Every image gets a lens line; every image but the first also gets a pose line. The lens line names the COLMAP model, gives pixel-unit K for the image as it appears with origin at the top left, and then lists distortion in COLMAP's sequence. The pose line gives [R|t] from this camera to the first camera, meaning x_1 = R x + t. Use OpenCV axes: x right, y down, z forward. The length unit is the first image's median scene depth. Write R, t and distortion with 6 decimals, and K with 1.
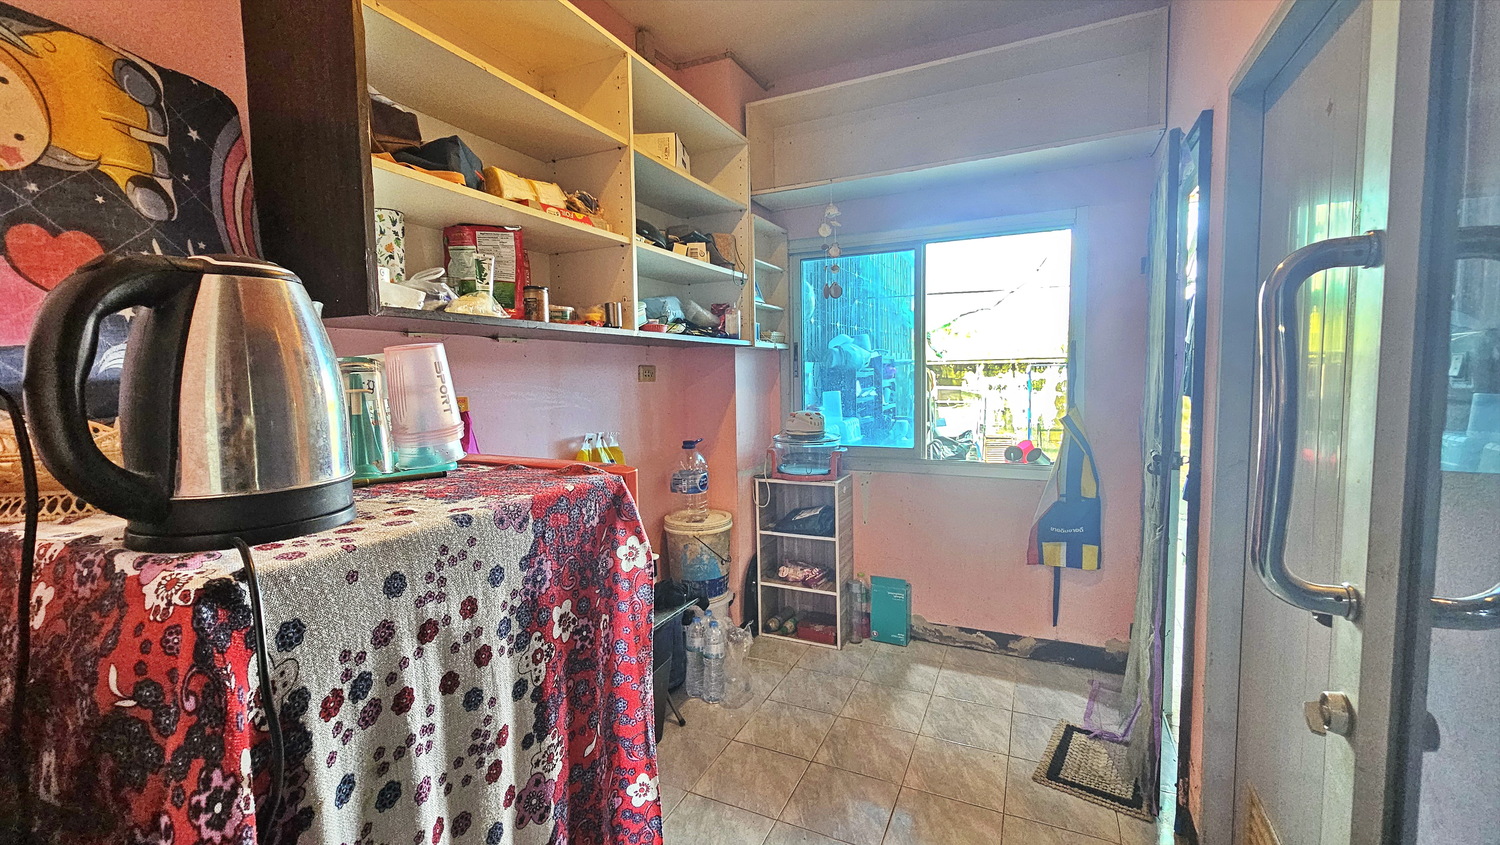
lens RADIAL K [[609.2, 0, 747.1], [0, 609.2, 413.7], [0, 0, 1]] dist [0.007998, 0.000244]
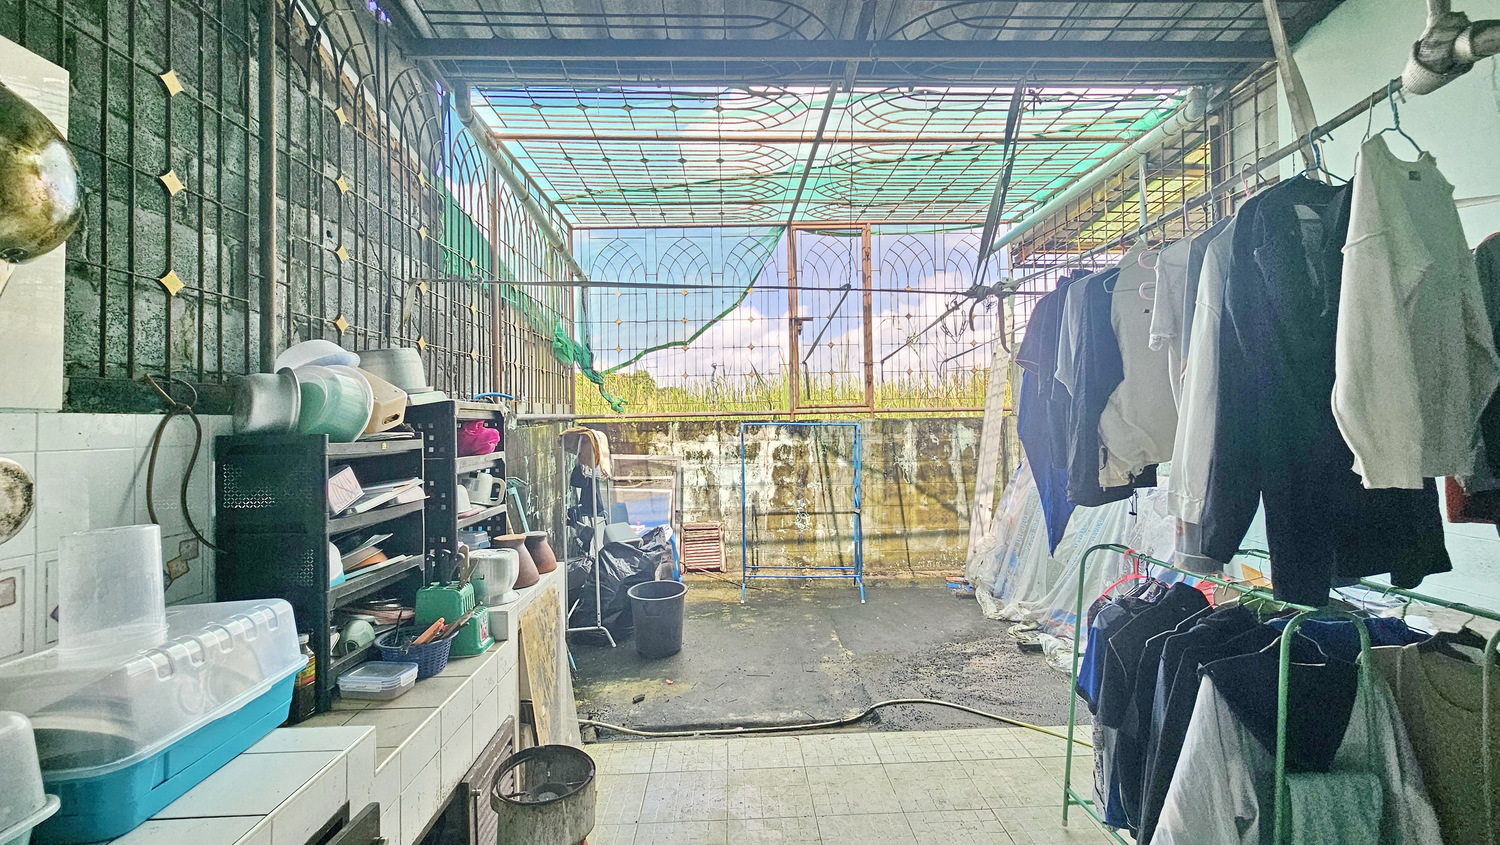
lens RADIAL K [[609.2, 0, 747.1], [0, 609.2, 413.7], [0, 0, 1]] dist [0.007998, 0.000244]
pose [[0.887358, 0.010253, 0.460967, 0.148498], [0.032817, 0.995813, -0.085322, -0.031167], [-0.459911, 0.090838, 0.883306, 0.379351]]
